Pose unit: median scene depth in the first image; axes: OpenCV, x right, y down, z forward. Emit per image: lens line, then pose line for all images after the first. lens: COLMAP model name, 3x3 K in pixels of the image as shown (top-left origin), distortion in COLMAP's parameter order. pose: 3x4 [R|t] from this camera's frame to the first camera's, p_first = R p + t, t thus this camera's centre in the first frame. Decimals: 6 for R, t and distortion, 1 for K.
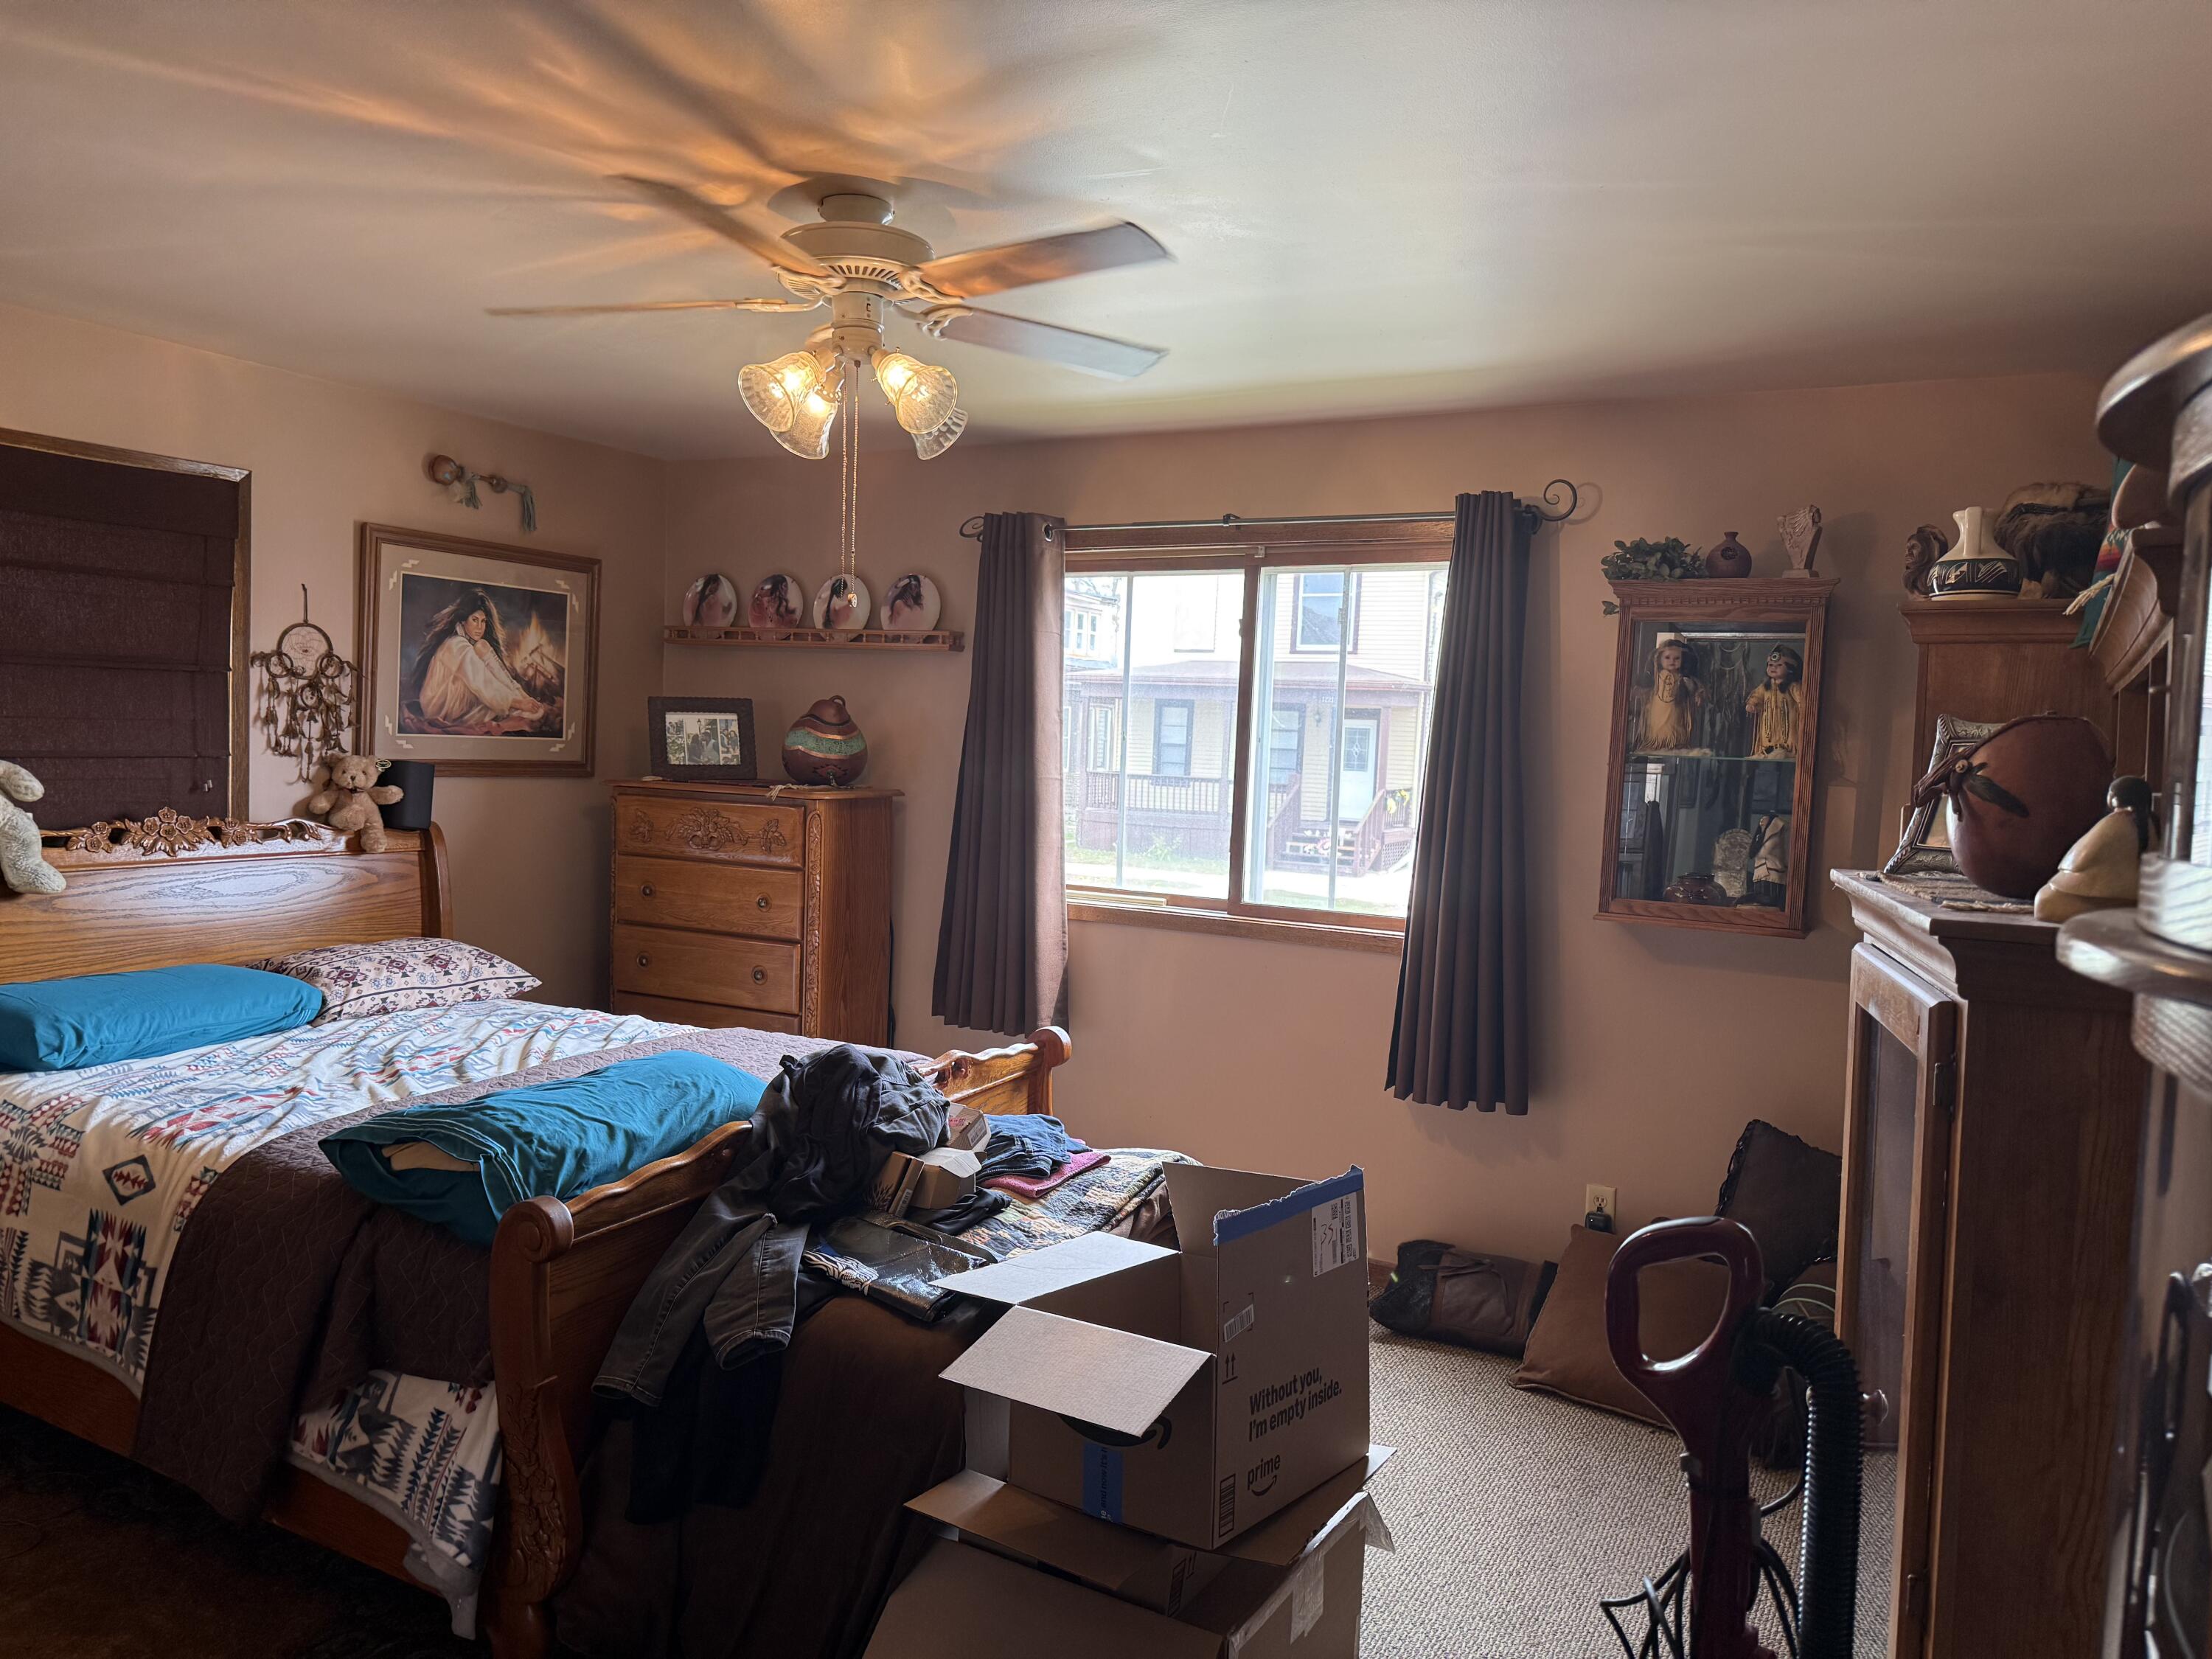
lens RADIAL K [[1536.5, 0, 1106.0], [0, 1536.5, 829.5], [0, 0, 1]] dist [0.074040, -0.080089]
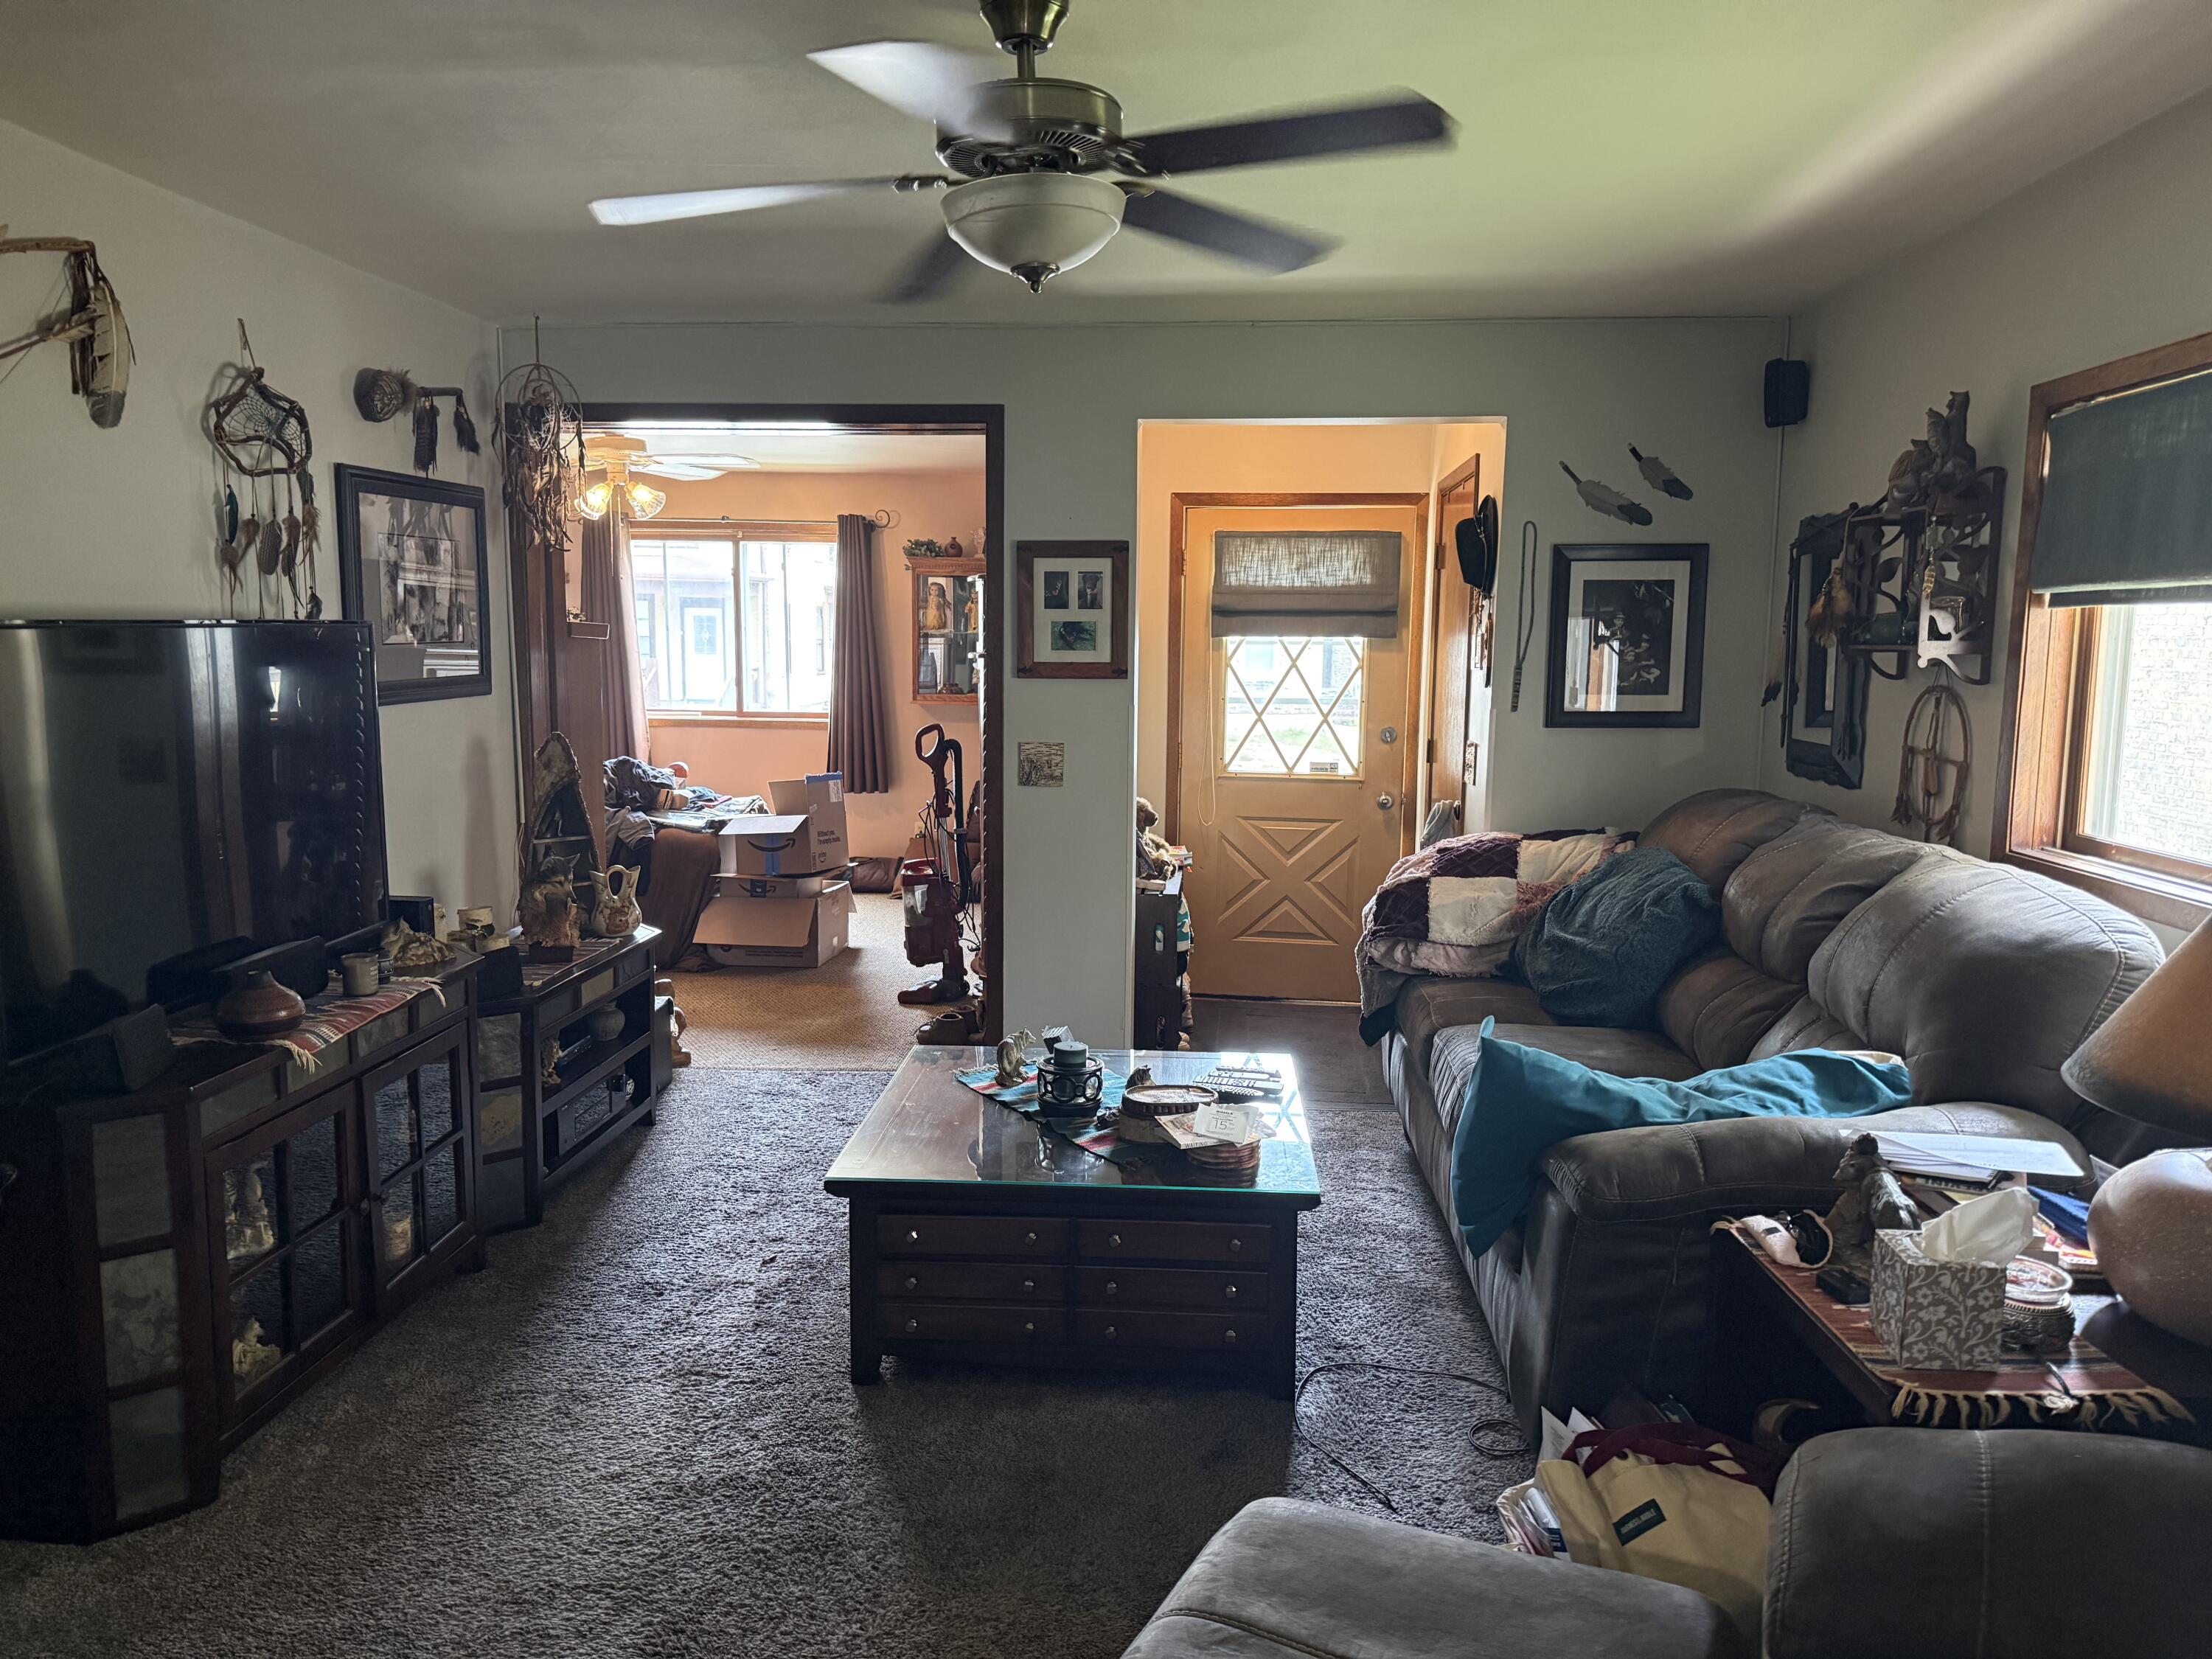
lens RADIAL K [[1536.5, 0, 1106.0], [0, 1536.5, 829.5], [0, 0, 1]] dist [0.074040, -0.080089]
pose [[0.906334, -0.083864, 0.414155, -0.372925], [0.053023, 0.994932, 0.085433, 0.062455], [-0.419221, -0.055471, 0.906188, -1.170198]]
